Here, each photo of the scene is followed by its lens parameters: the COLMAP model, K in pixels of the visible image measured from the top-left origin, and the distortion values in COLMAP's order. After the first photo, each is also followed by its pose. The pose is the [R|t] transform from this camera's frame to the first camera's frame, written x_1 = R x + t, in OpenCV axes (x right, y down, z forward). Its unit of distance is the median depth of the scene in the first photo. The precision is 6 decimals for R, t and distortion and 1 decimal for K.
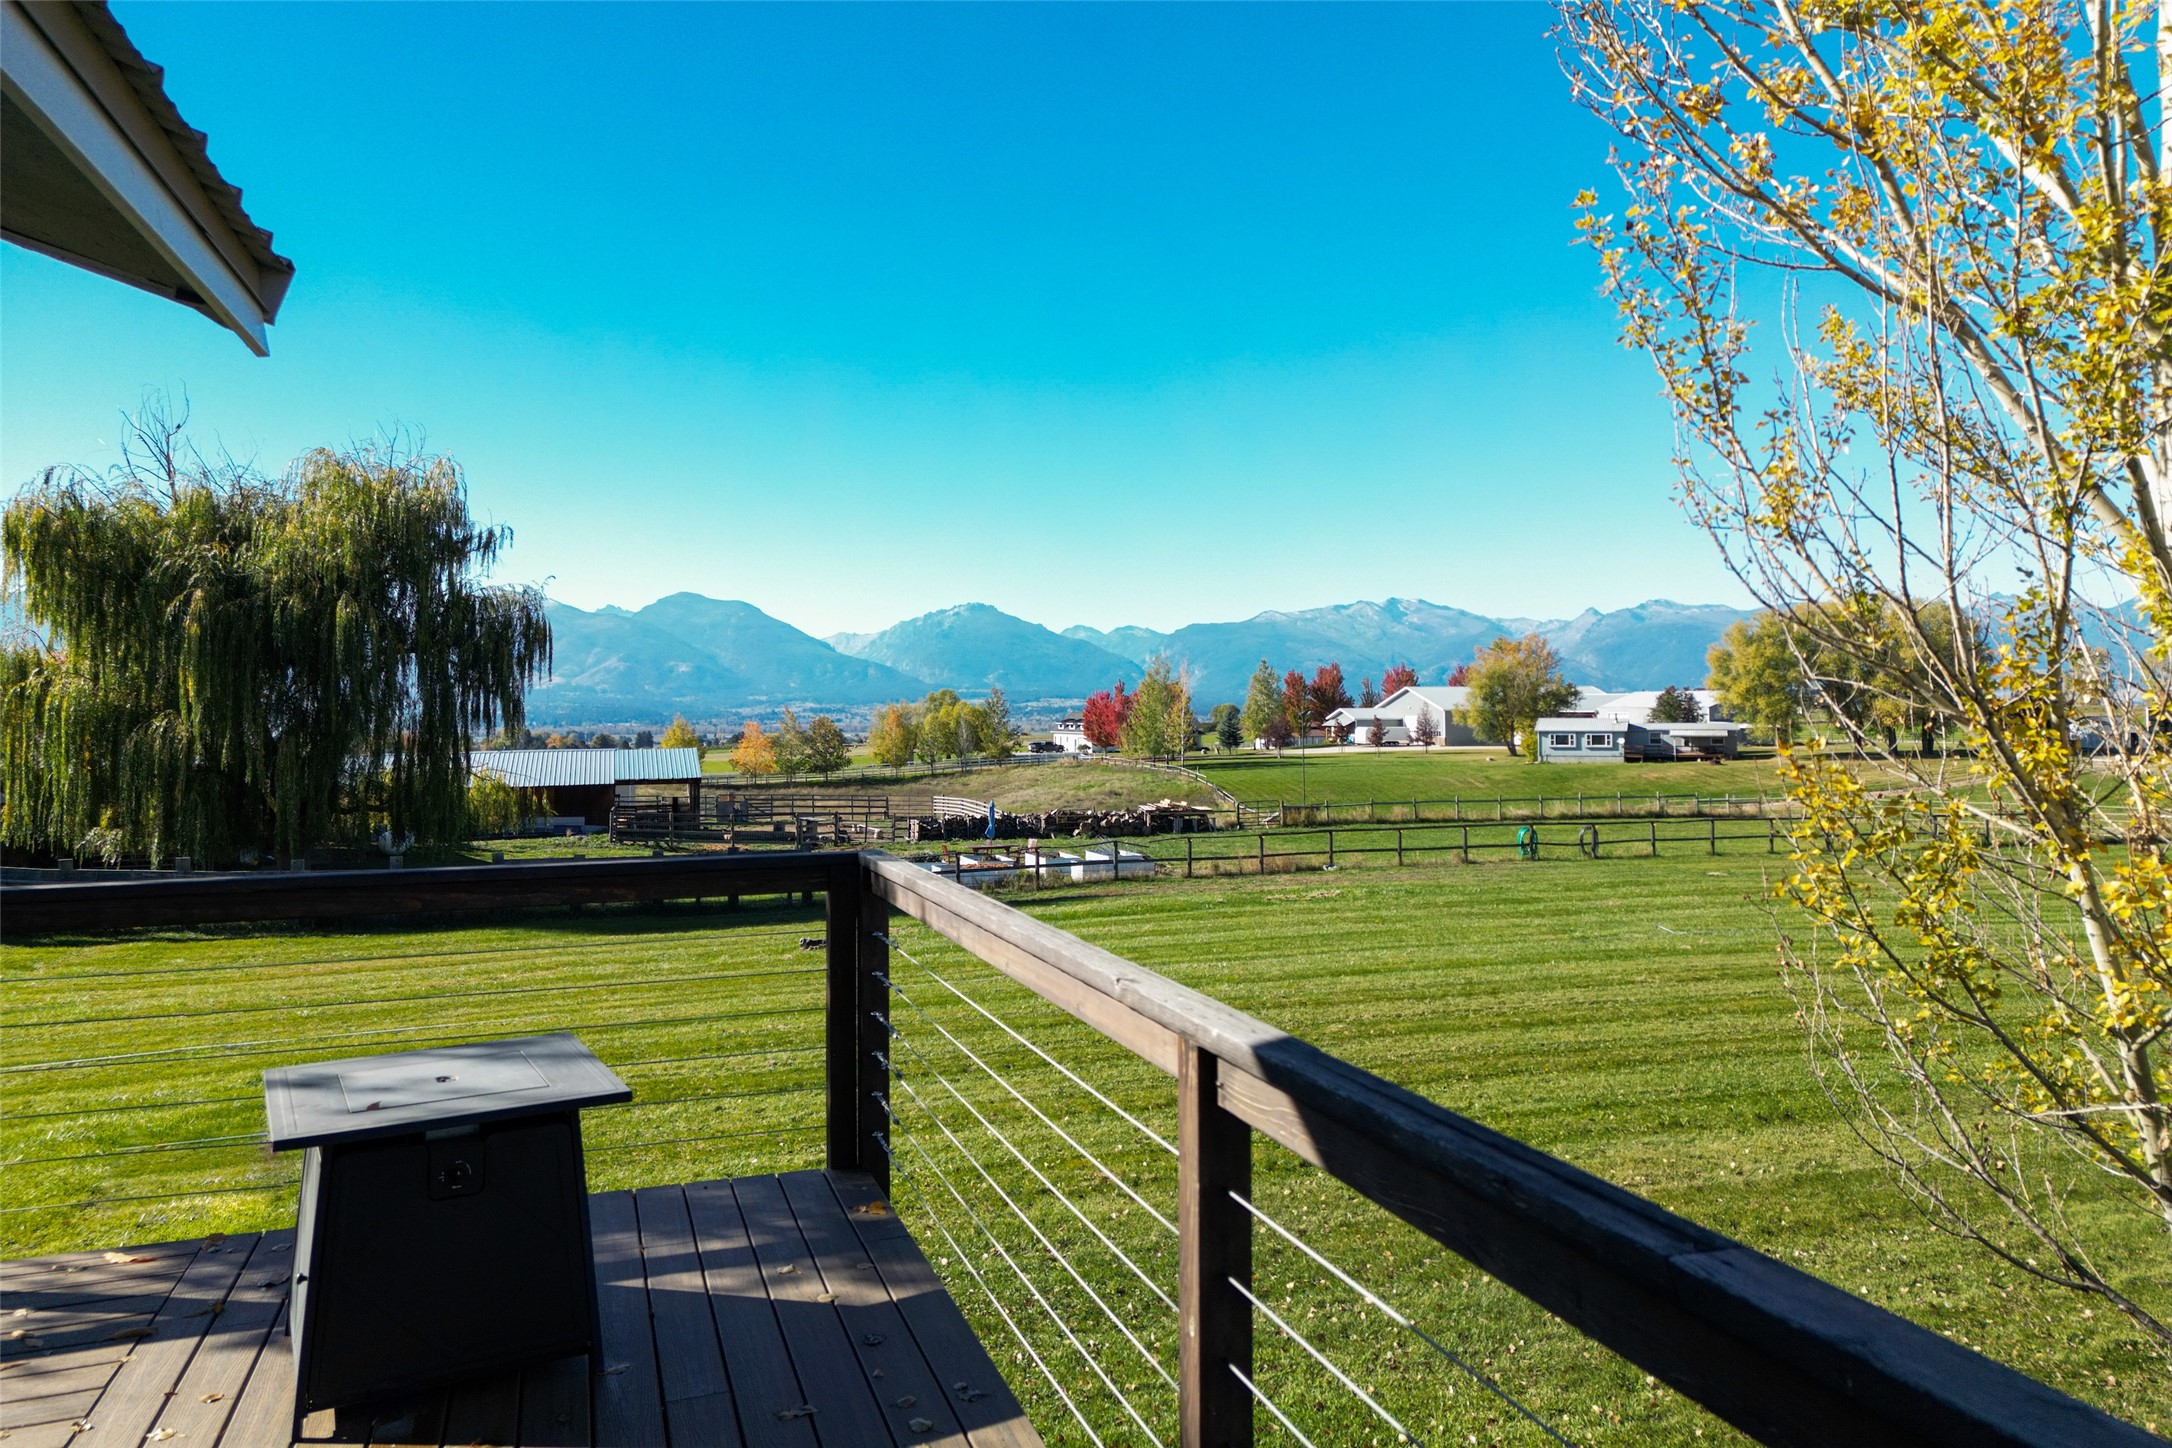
lens RADIAL K [[1523.0, 0, 1087.2], [0, 1523.0, 679.0], [0, 0, 1]] dist [0.086532, -0.070140]
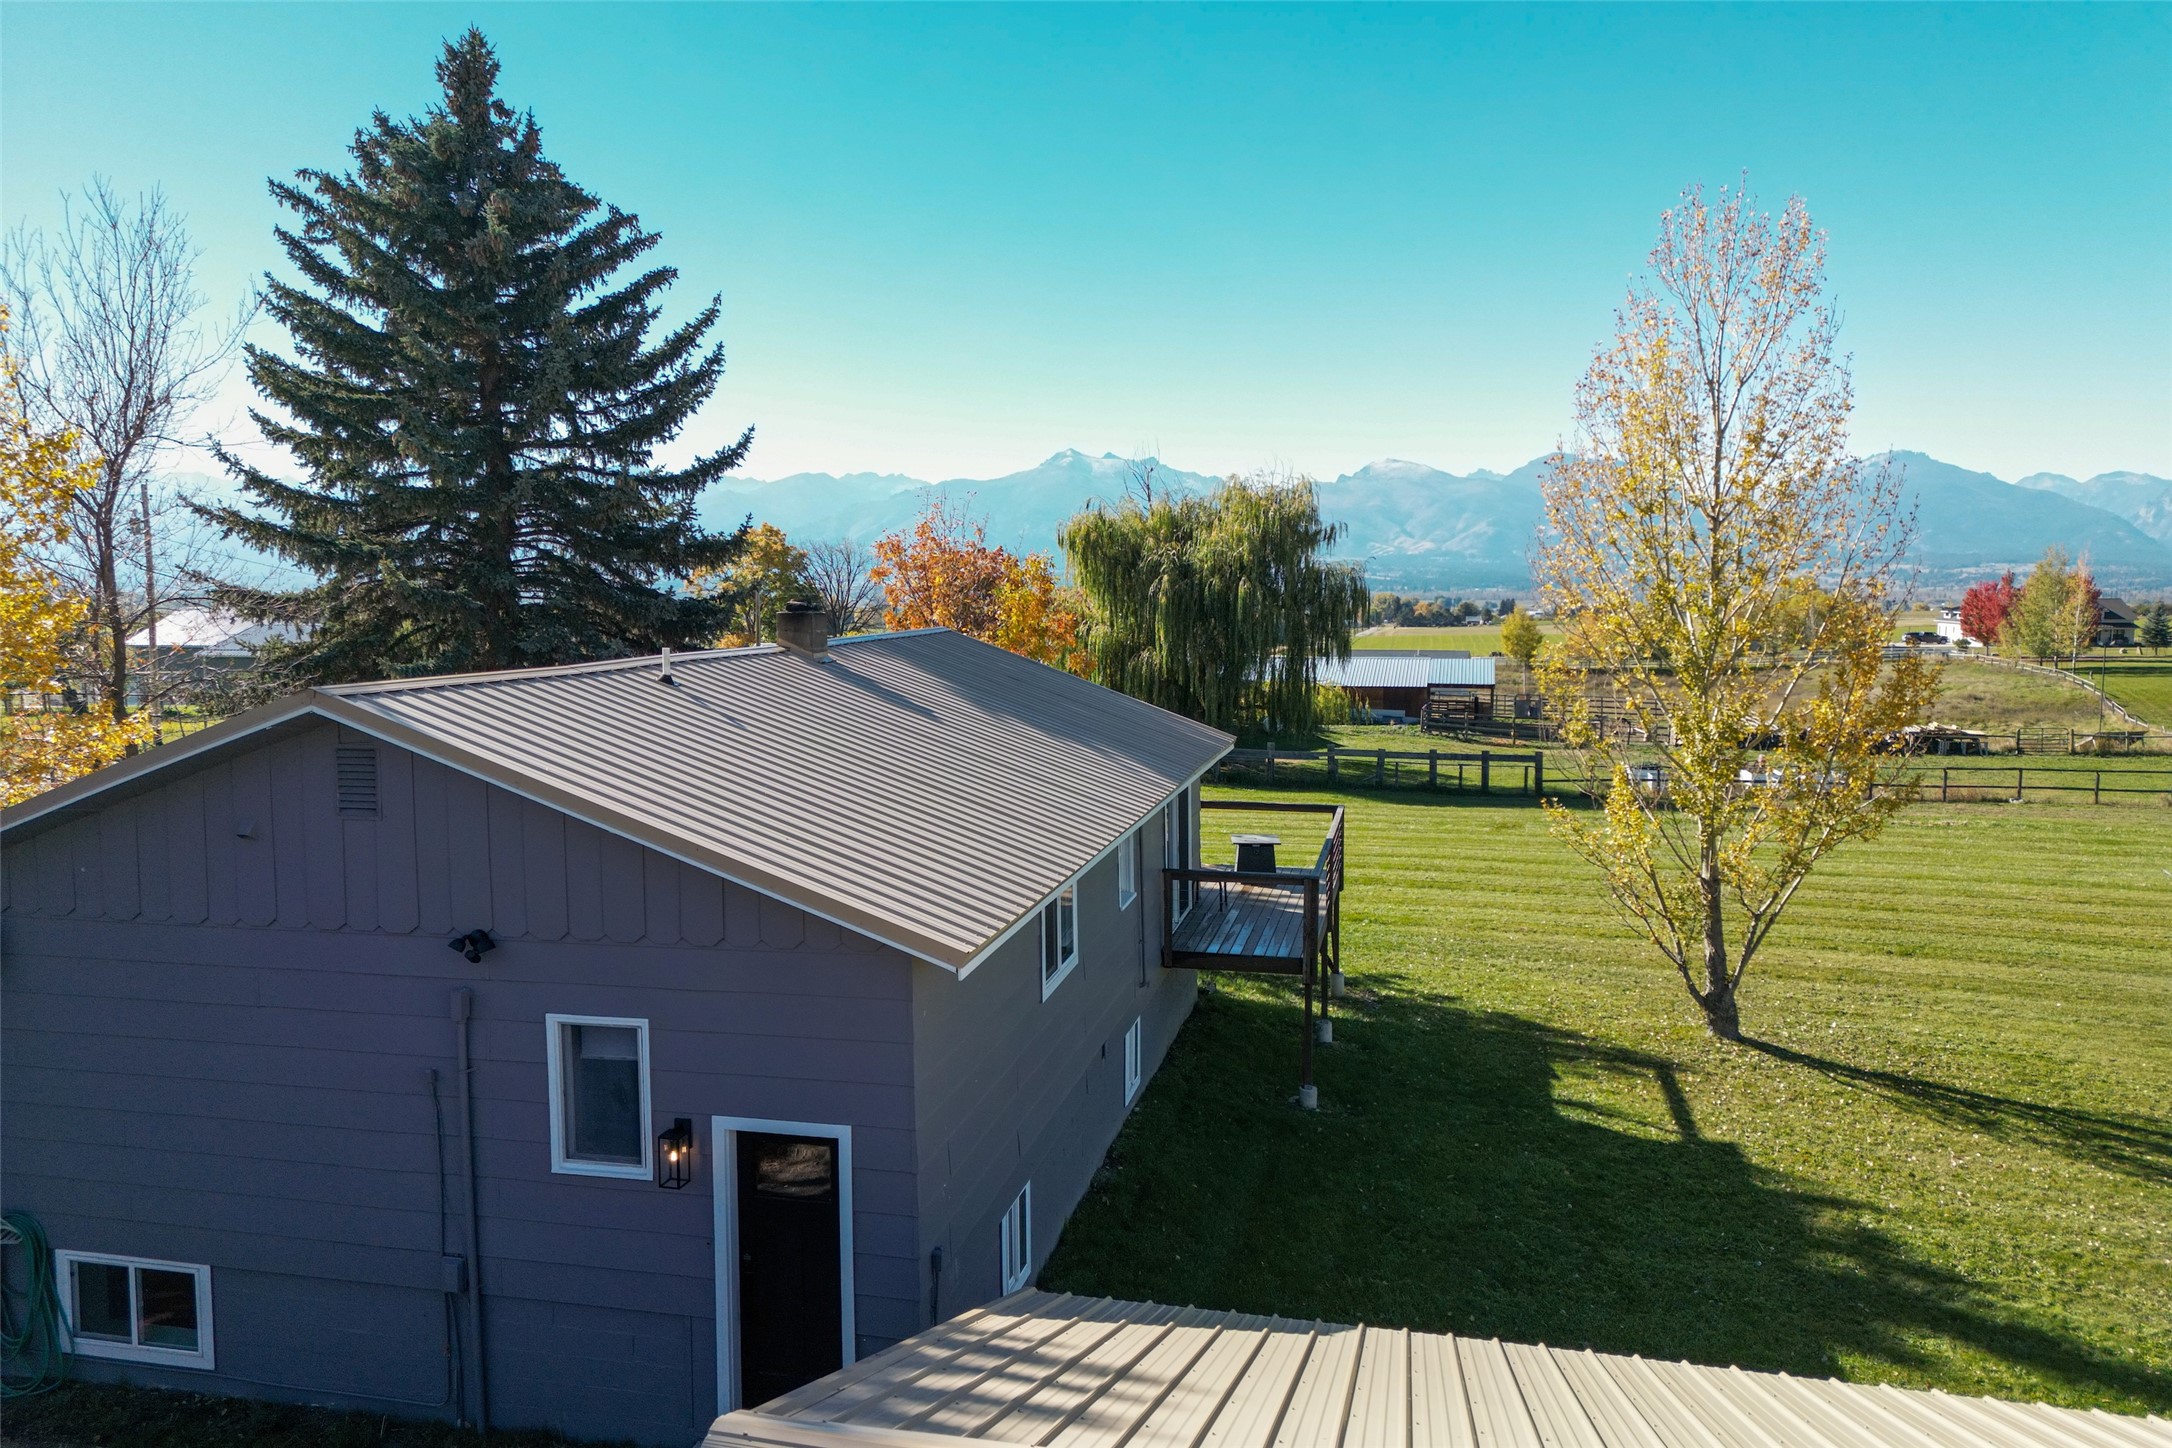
lens RADIAL K [[1523.0, 0, 1078.6], [0, 1523.0, 719.8], [0, 0, 1]] dist [0.086532, -0.070140]
pose [[0.850081, 0.056919, -0.523567, 0.188527], [0.003118, 0.993581, 0.113078, -0.079811], [0.526642, -0.097758, 0.844447, -0.393480]]
